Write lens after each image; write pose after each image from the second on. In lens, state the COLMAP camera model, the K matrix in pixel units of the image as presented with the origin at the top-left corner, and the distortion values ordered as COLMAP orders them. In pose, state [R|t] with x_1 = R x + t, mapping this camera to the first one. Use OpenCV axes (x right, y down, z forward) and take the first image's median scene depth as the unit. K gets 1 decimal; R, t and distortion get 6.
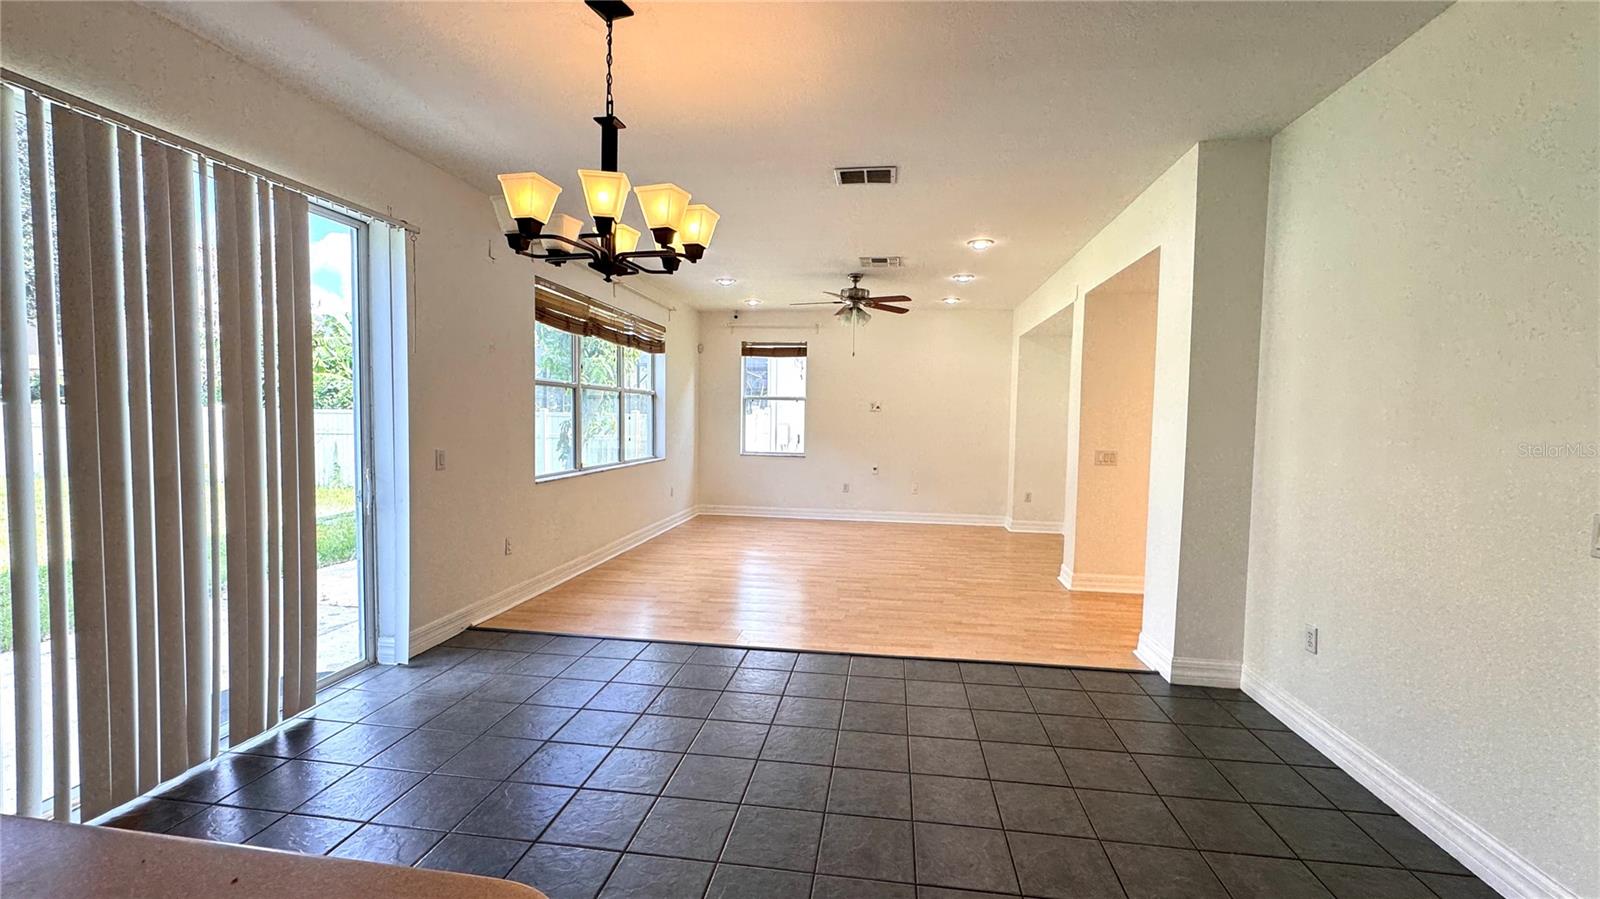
lens RADIAL K [[642.4, 0, 800.3], [0, 642.4, 445.9], [0, 0, 1]] dist [-0.000569, -0.000213]
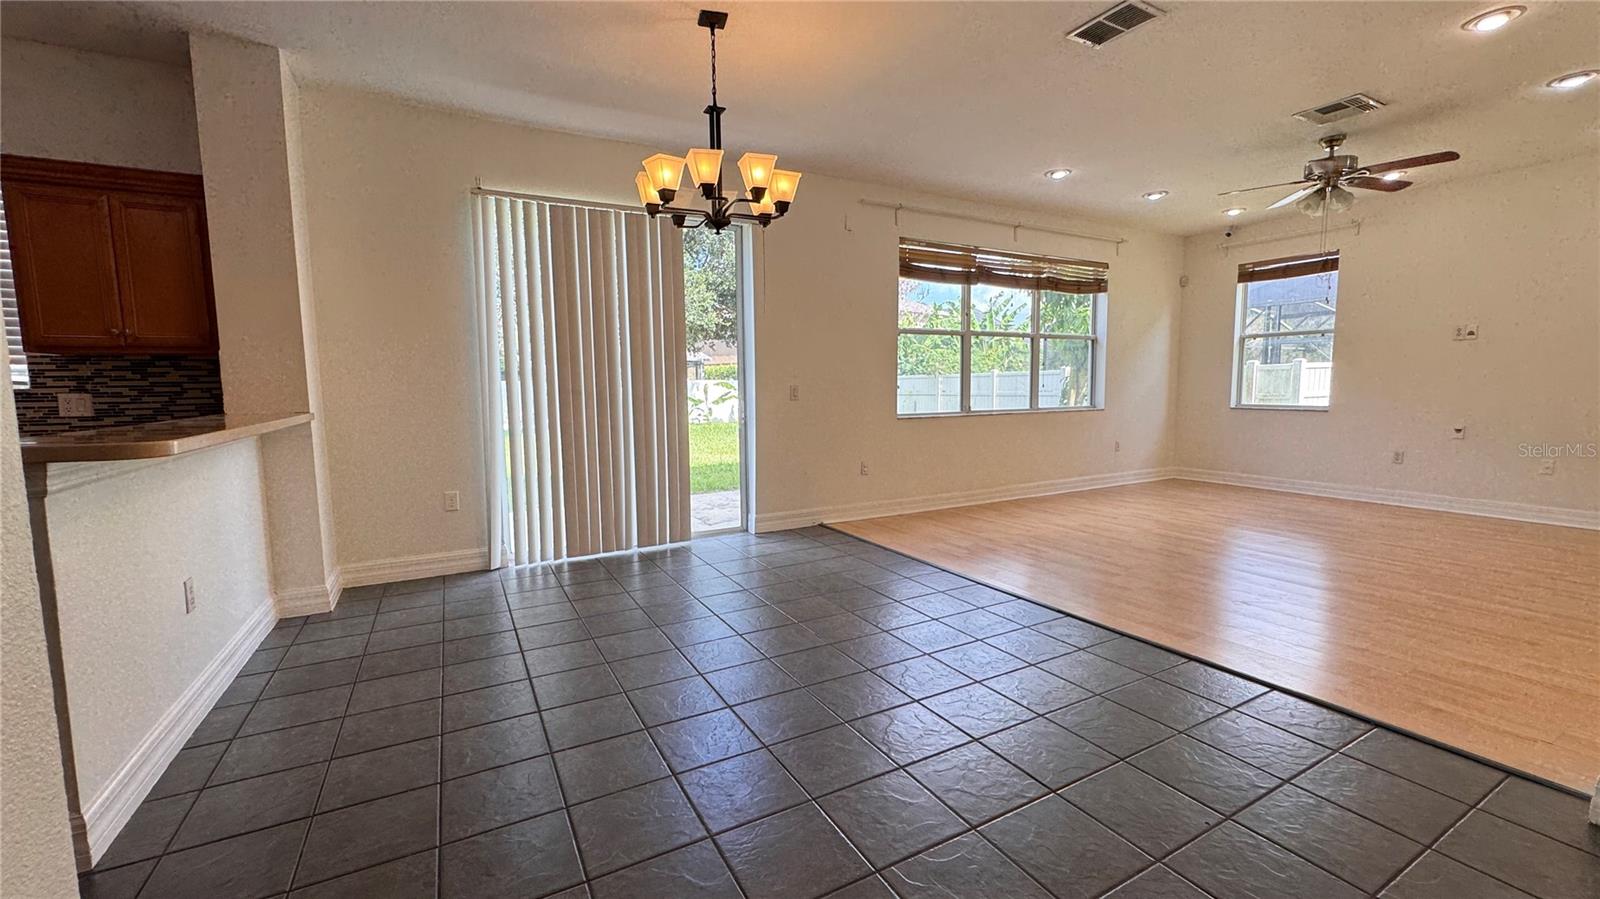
lens RADIAL K [[642.4, 0, 800.6], [0, 642.4, 451.3], [0, 0, 1]] dist [-0.000569, -0.000213]
pose [[0.599574, 0.059213, -0.798126, 0.405173], [-0.016001, 0.997947, 0.062018, 0.046570], [0.800159, -0.024413, 0.599291, 0.158728]]
